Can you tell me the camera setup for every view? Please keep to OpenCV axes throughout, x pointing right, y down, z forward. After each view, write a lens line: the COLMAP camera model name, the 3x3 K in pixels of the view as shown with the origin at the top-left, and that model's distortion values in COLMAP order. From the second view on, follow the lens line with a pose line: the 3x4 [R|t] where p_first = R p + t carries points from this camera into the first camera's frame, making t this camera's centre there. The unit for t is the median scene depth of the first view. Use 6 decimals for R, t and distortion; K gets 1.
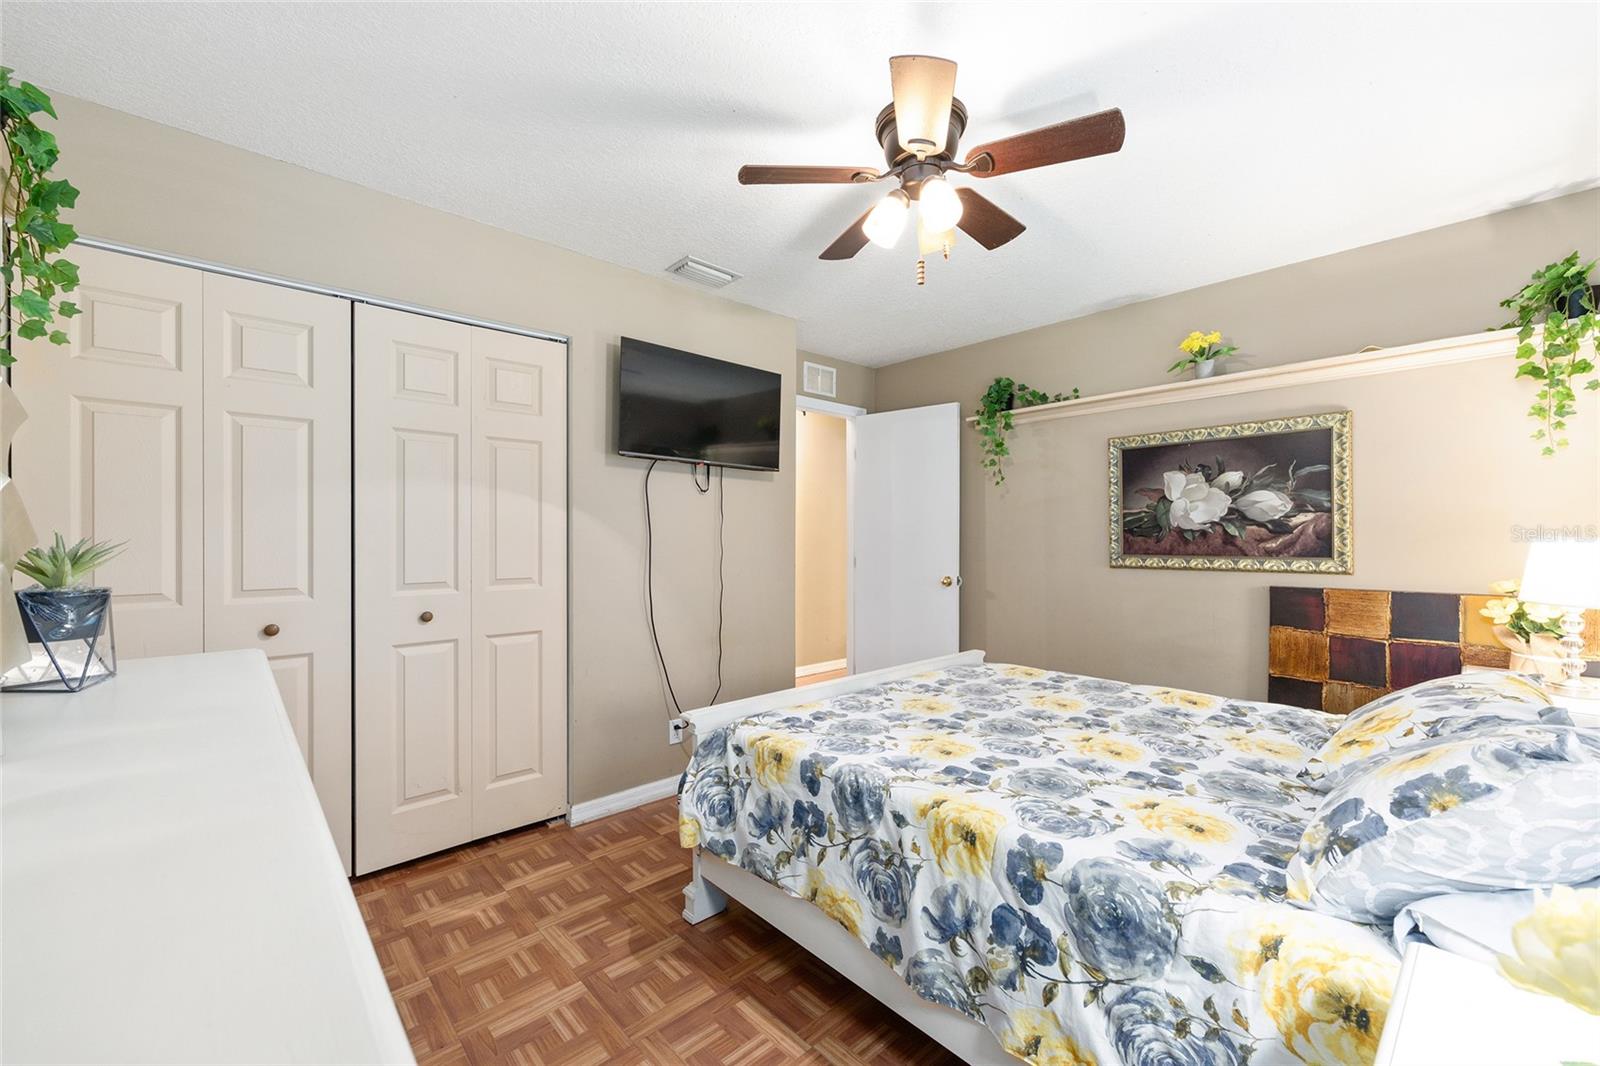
lens RADIAL K [[643.6, 0, 803.5], [0, 643.6, 537.2], [0, 0, 1]] dist [-0.003685, 0.001969]
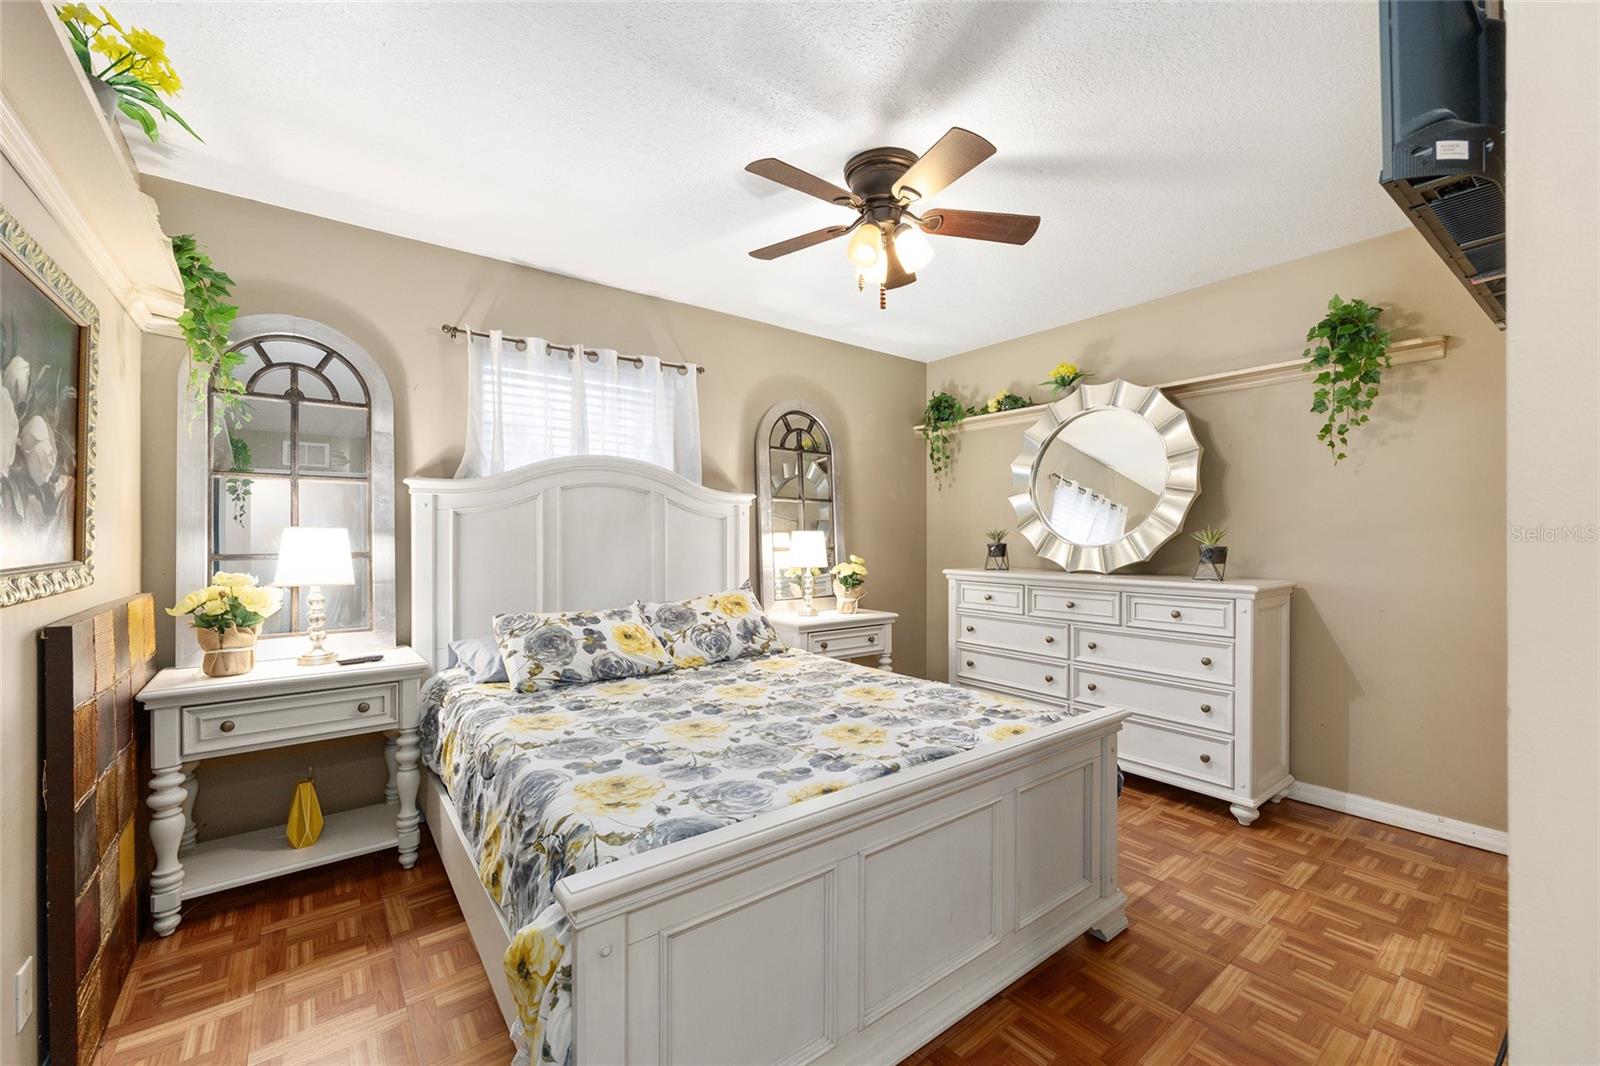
lens RADIAL K [[643.6, 0, 792.7], [0, 643.6, 534.8], [0, 0, 1]] dist [-0.003685, 0.001969]
pose [[-0.995621, -0.007966, 0.093140, 0.213429], [-0.007773, 0.999967, 0.002443, 0.018626], [-0.093156, 0.001709, -0.995650, 1.937875]]
